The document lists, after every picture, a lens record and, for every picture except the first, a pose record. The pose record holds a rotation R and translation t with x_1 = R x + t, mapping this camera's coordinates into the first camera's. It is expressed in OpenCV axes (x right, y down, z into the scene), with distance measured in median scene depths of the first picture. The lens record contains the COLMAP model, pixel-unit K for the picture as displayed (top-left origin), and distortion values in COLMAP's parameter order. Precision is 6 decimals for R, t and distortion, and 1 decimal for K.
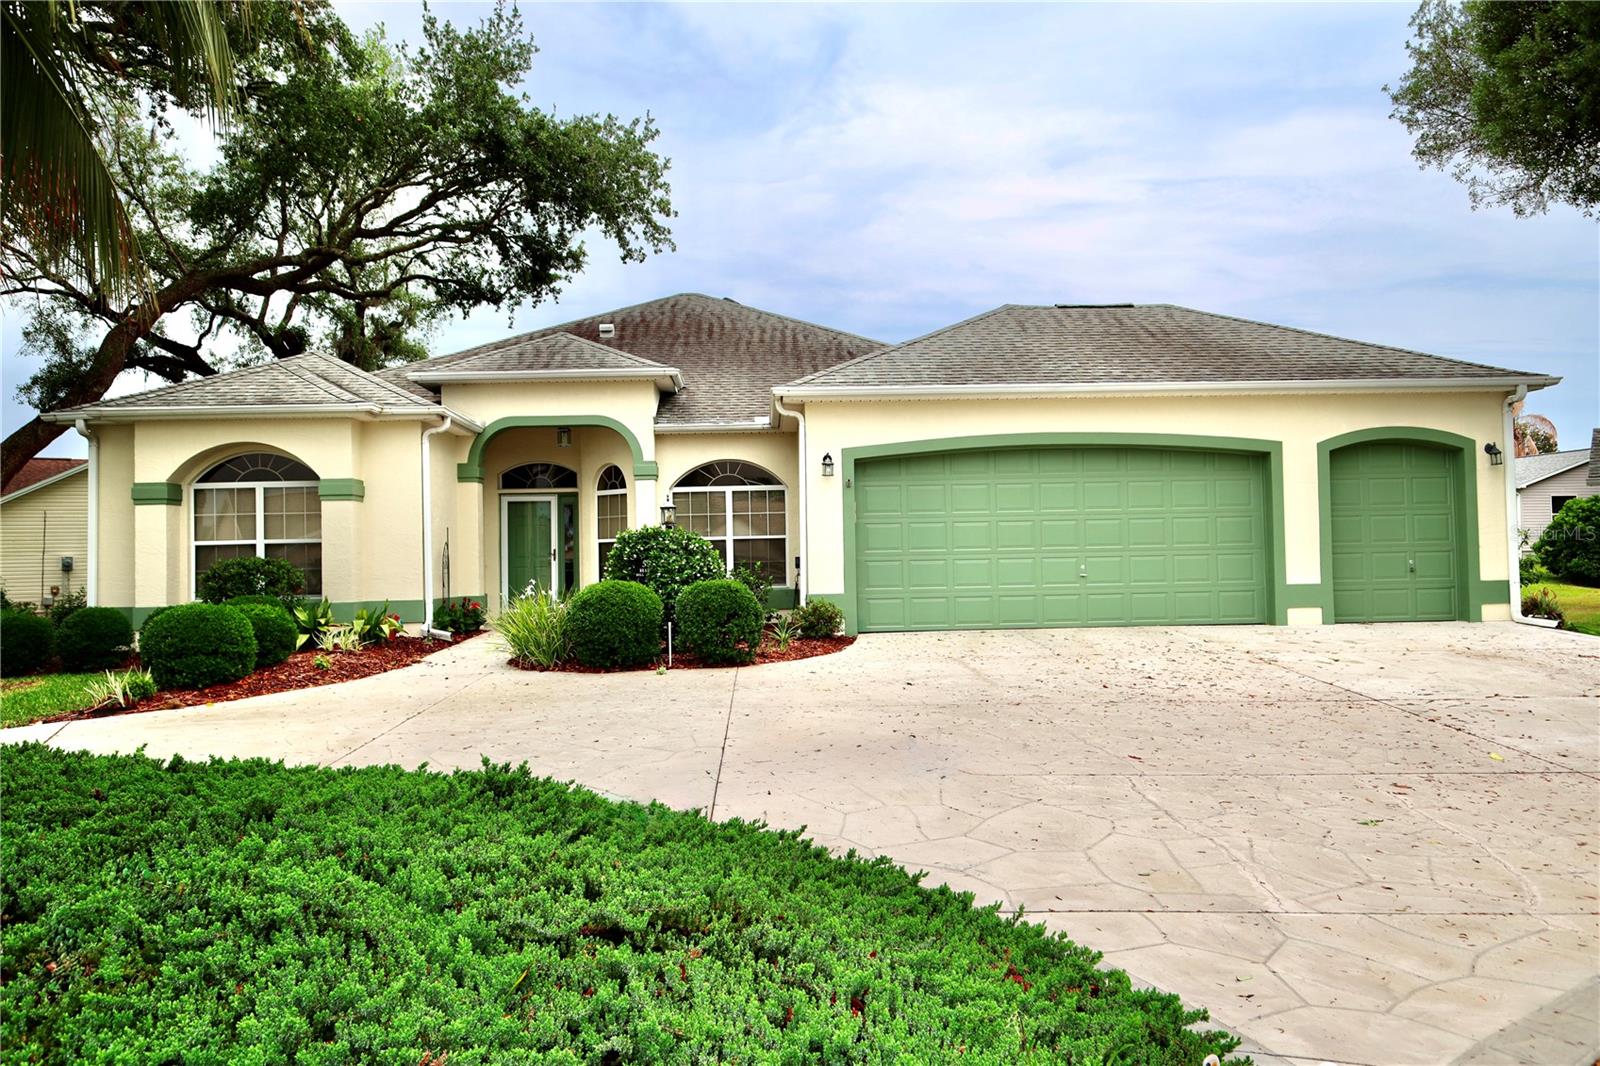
lens RADIAL K [[1173.2, 0, 794.2], [0, 1173.2, 539.9], [0, 0, 1]] dist [0.019233, -0.001819]
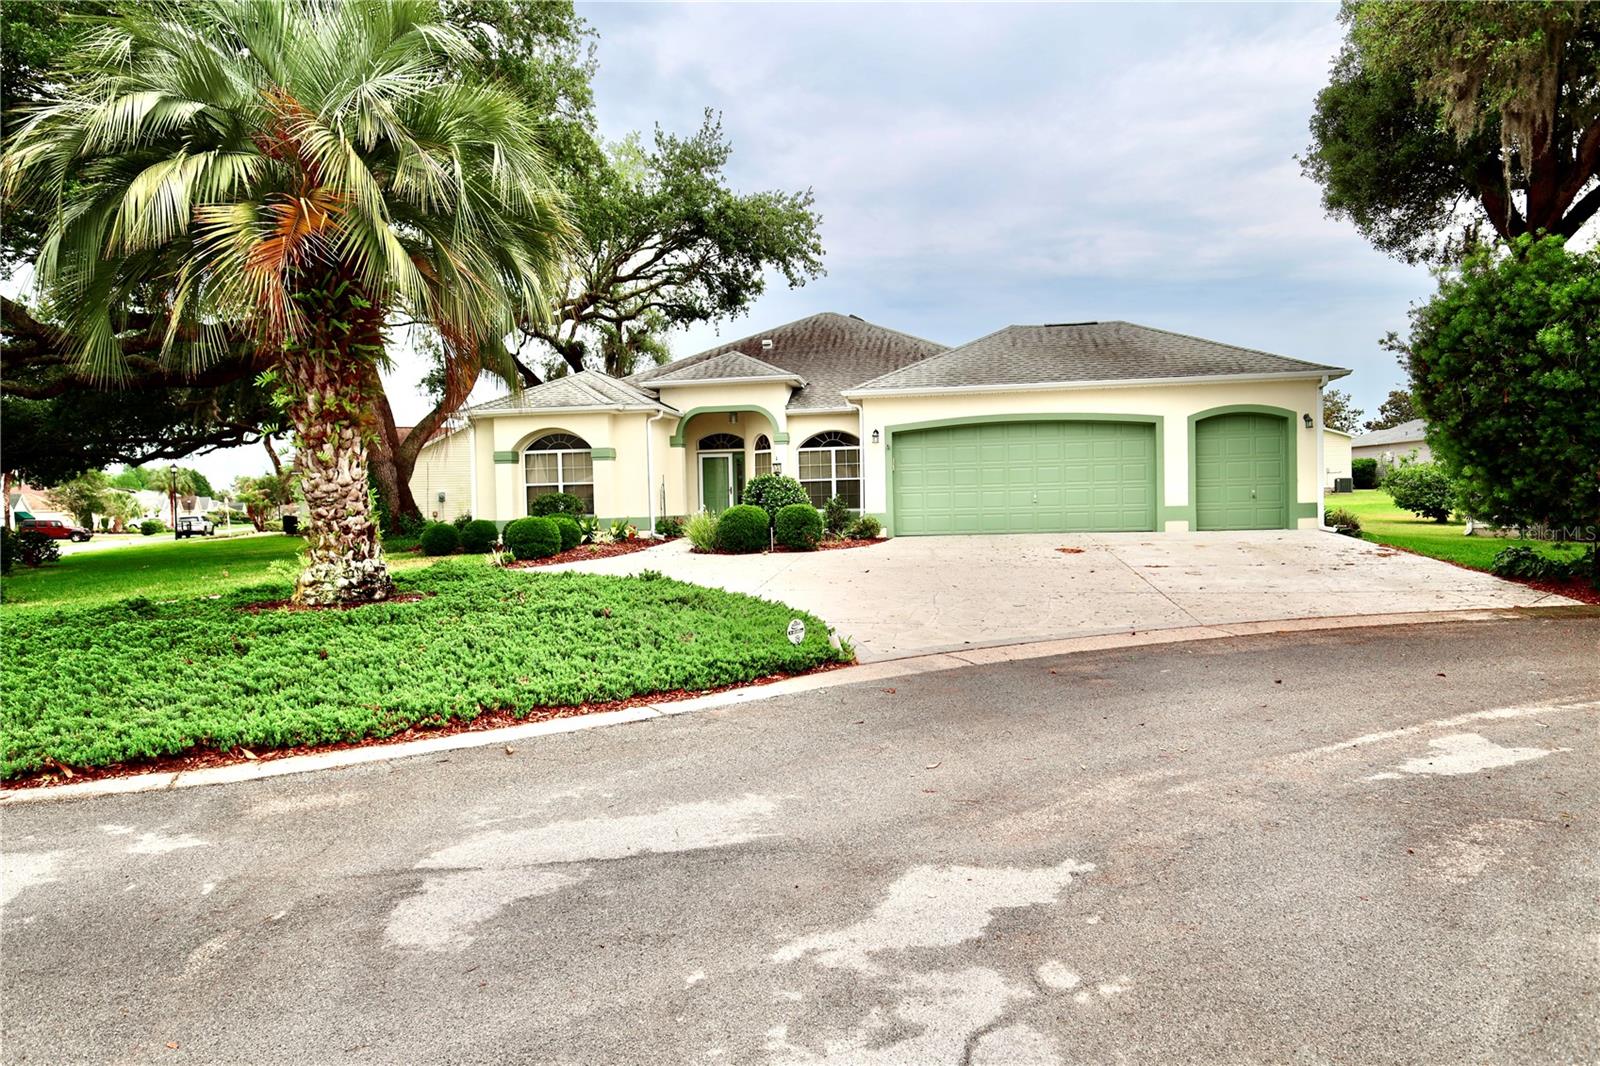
lens RADIAL K [[998.4, 0, 794.8], [0, 998.4, 531.6], [0, 0, 1]] dist [0.034091, 0.002505]
pose [[0.981524, 0.001622, -0.191331, 0.155479], [0.008783, 0.998528, 0.053520, -0.004022], [0.191136, -0.054212, 0.980065, -0.354913]]
